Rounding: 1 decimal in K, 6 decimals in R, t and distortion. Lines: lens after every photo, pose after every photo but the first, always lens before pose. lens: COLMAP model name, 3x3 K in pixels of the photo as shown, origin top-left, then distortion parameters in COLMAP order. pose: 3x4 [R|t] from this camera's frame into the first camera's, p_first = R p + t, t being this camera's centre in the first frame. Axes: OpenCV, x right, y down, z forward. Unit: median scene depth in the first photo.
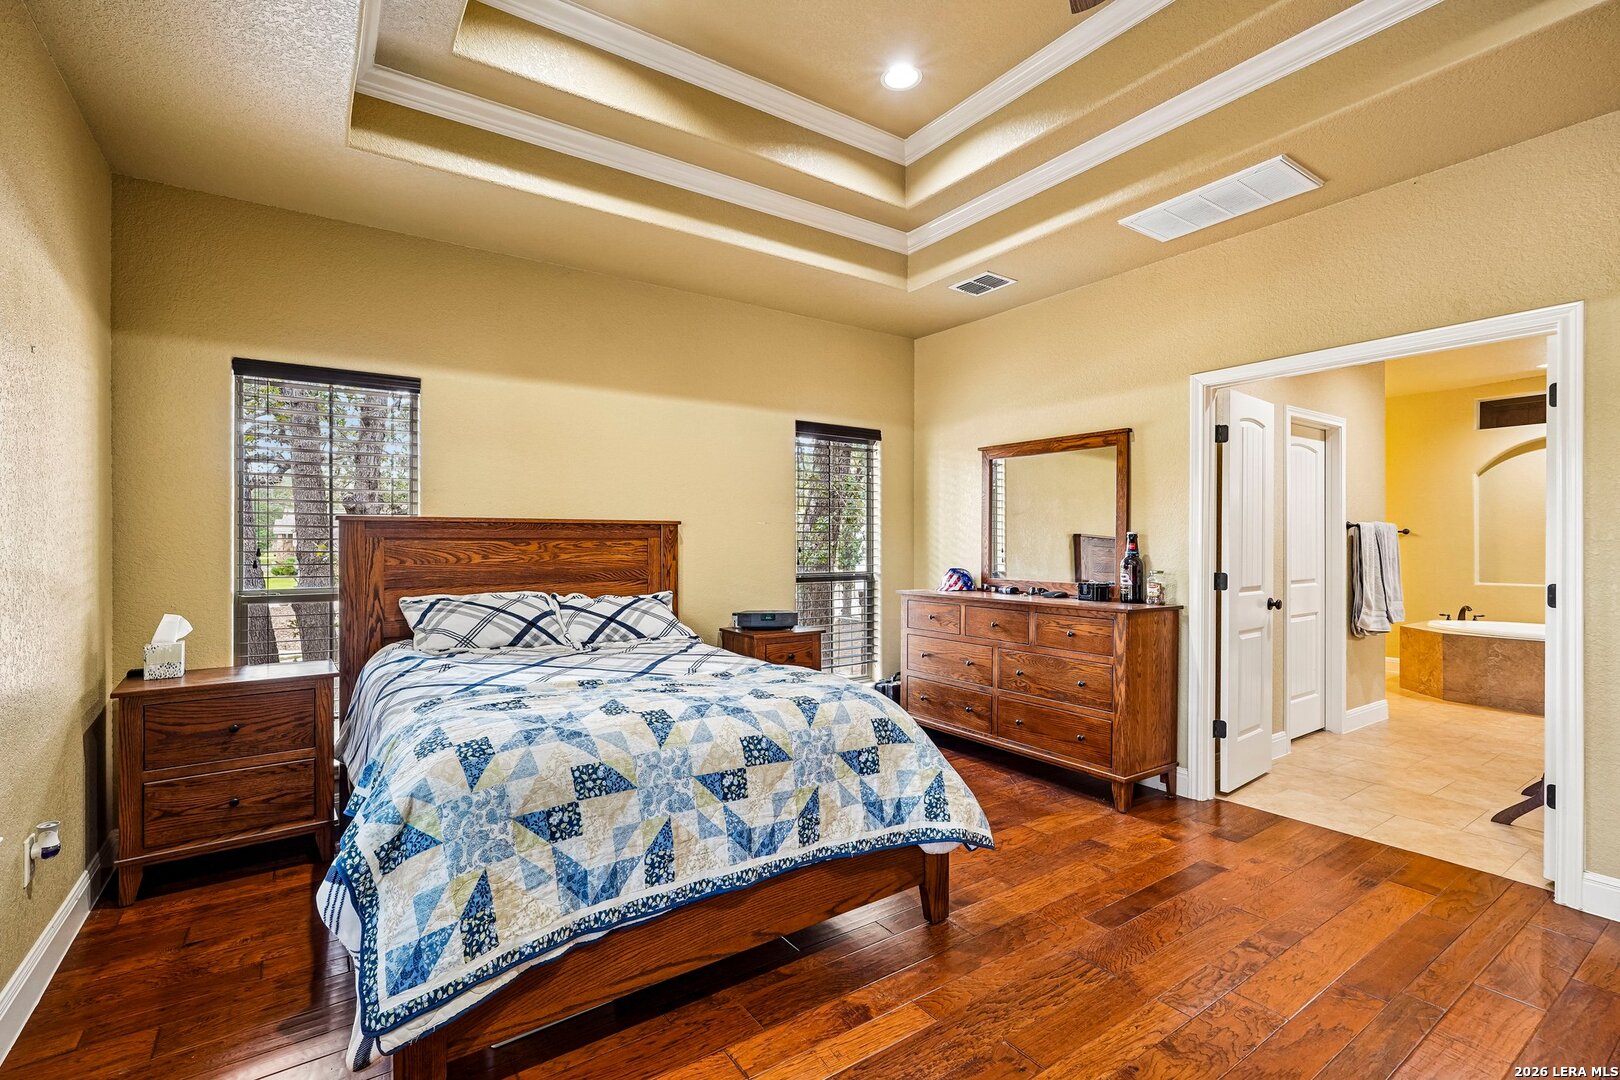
lens RADIAL K [[722.0, 0, 811.0], [0, 722.0, 543.7], [0, 0, 1]] dist [-0.013433, 0.008271]
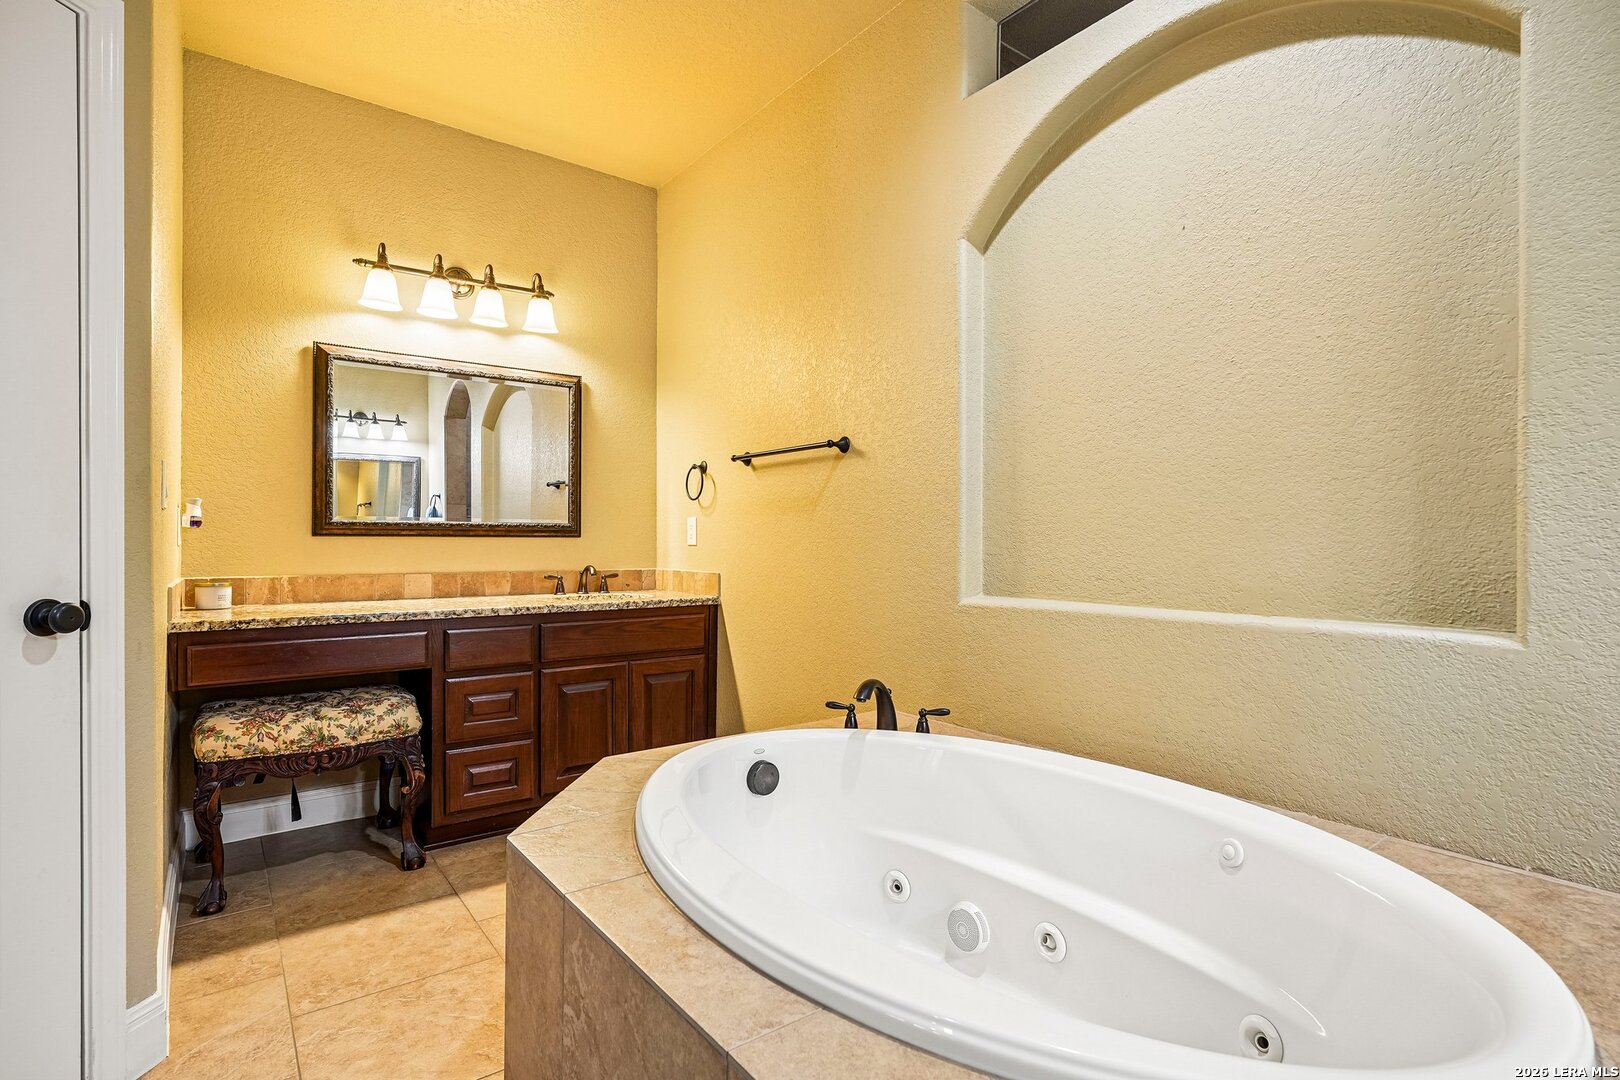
lens RADIAL K [[788.5, 0, 796.7], [0, 788.5, 541.0], [0, 0, 1]] dist [-0.001699, 0.002852]
pose [[0.999304, 0.002791, 0.037208, 1.629552], [-0.002924, 0.999989, 0.003536, 0.056953], [-0.037198, -0.003642, 0.999301, 1.294765]]
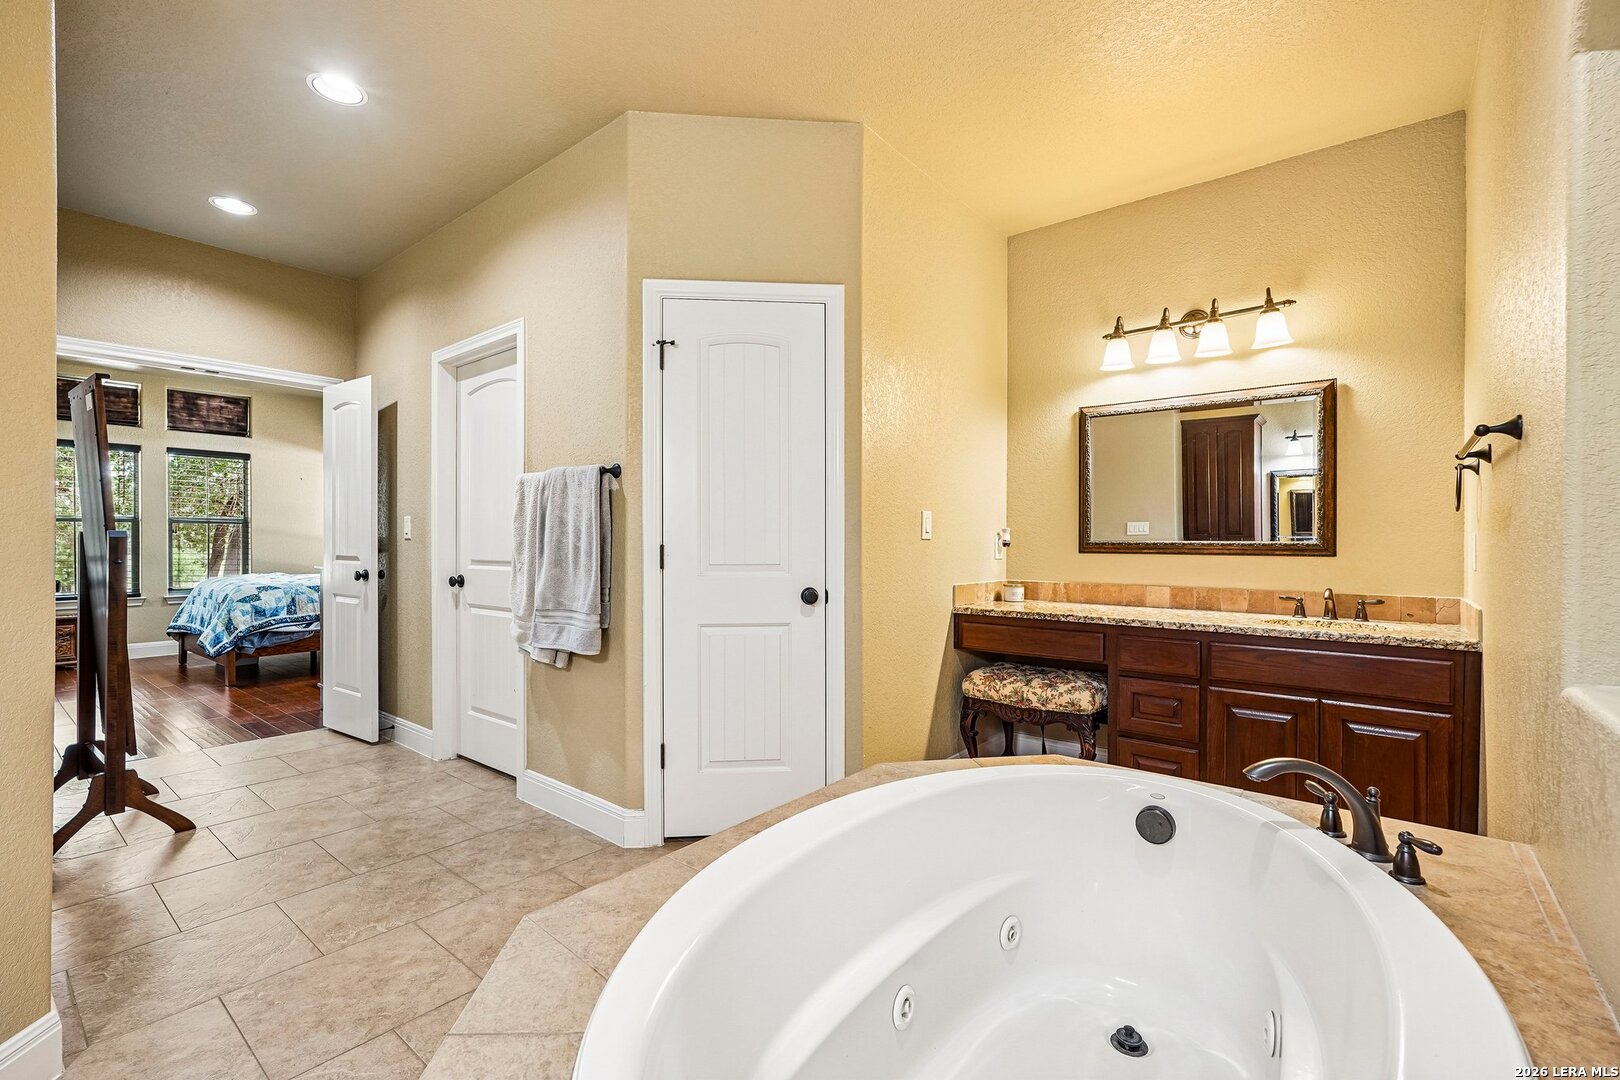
lens RADIAL K [[722.0, 0, 807.9], [0, 722.0, 539.9], [0, 0, 1]] dist [-0.013433, 0.008271]
pose [[0.274498, -0.000846, -0.961587, 2.022608], [-0.001189, 0.999999, -0.001219, 0.039110], [0.961587, 0.001478, 0.274496, 1.501021]]
